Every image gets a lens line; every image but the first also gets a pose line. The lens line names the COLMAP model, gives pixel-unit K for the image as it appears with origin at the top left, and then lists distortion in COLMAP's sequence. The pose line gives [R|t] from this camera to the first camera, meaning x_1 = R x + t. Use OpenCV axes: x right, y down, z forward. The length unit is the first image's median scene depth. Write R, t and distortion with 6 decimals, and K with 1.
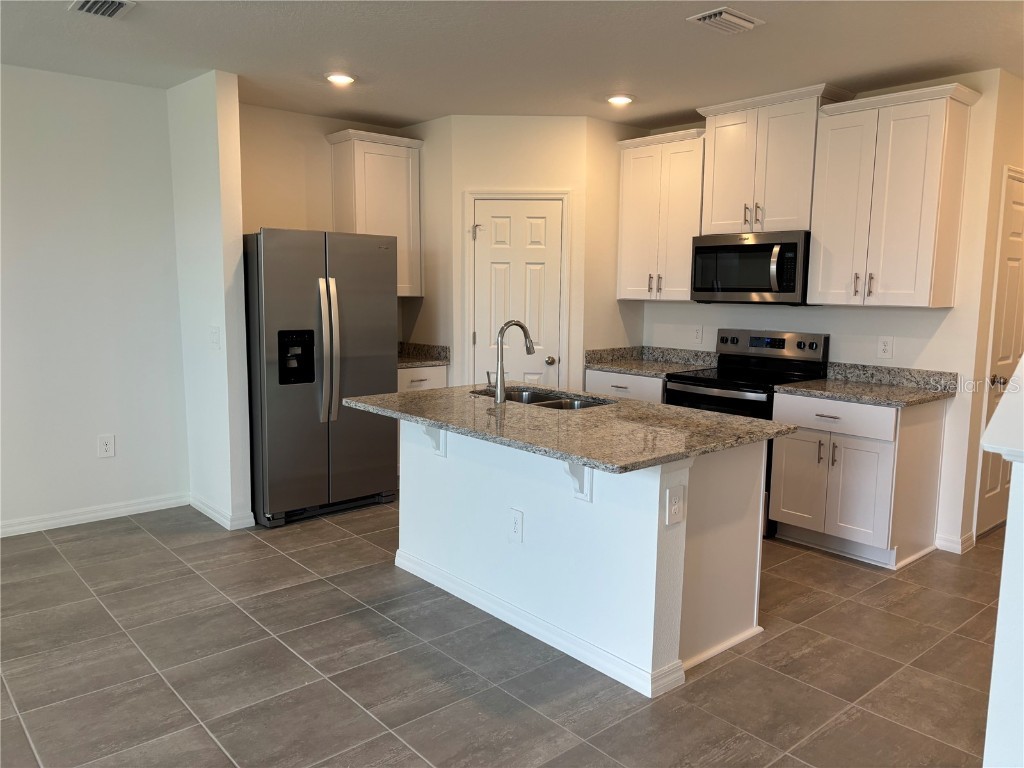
lens RADIAL K [[767.9, 0, 529.4], [0, 767.9, 380.9], [0, 0, 1]] dist [0.065045, -0.077266]
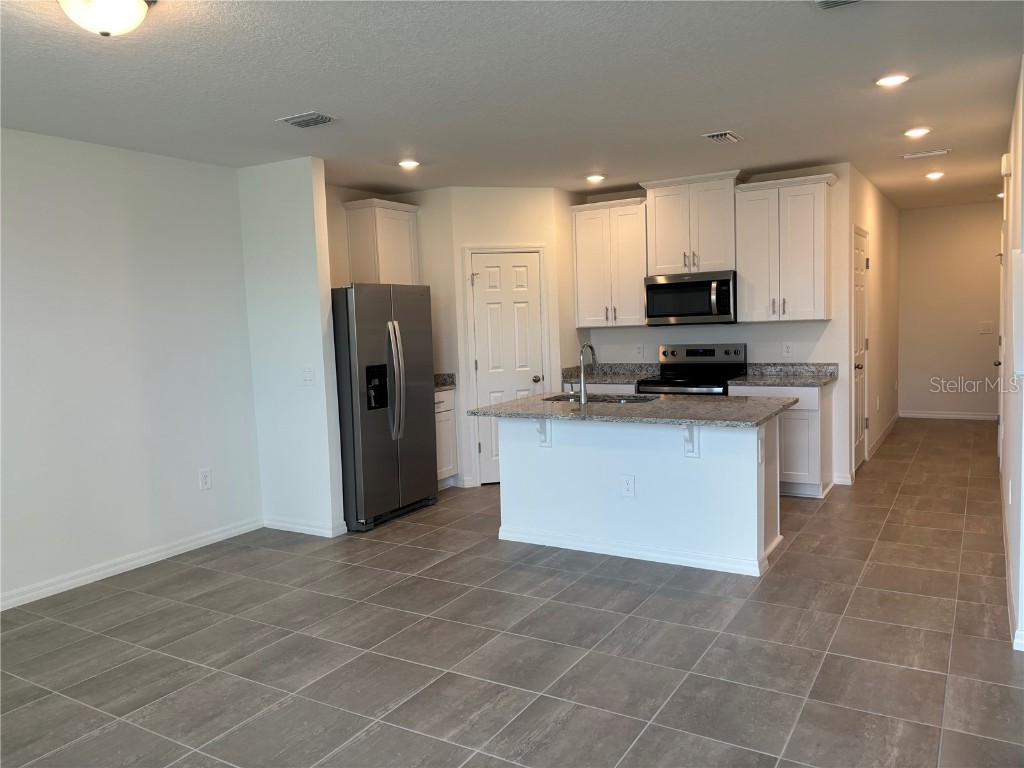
lens RADIAL K [[759.5, 0, 517.8], [0, 759.5, 379.0], [0, 0, 1]] dist [0.065602, -0.080425]
pose [[0.953806, -0.073011, 0.291415, -0.434489], [0.086935, 0.995595, -0.035106, 0.017488], [-0.287568, 0.058819, 0.955952, -0.208250]]
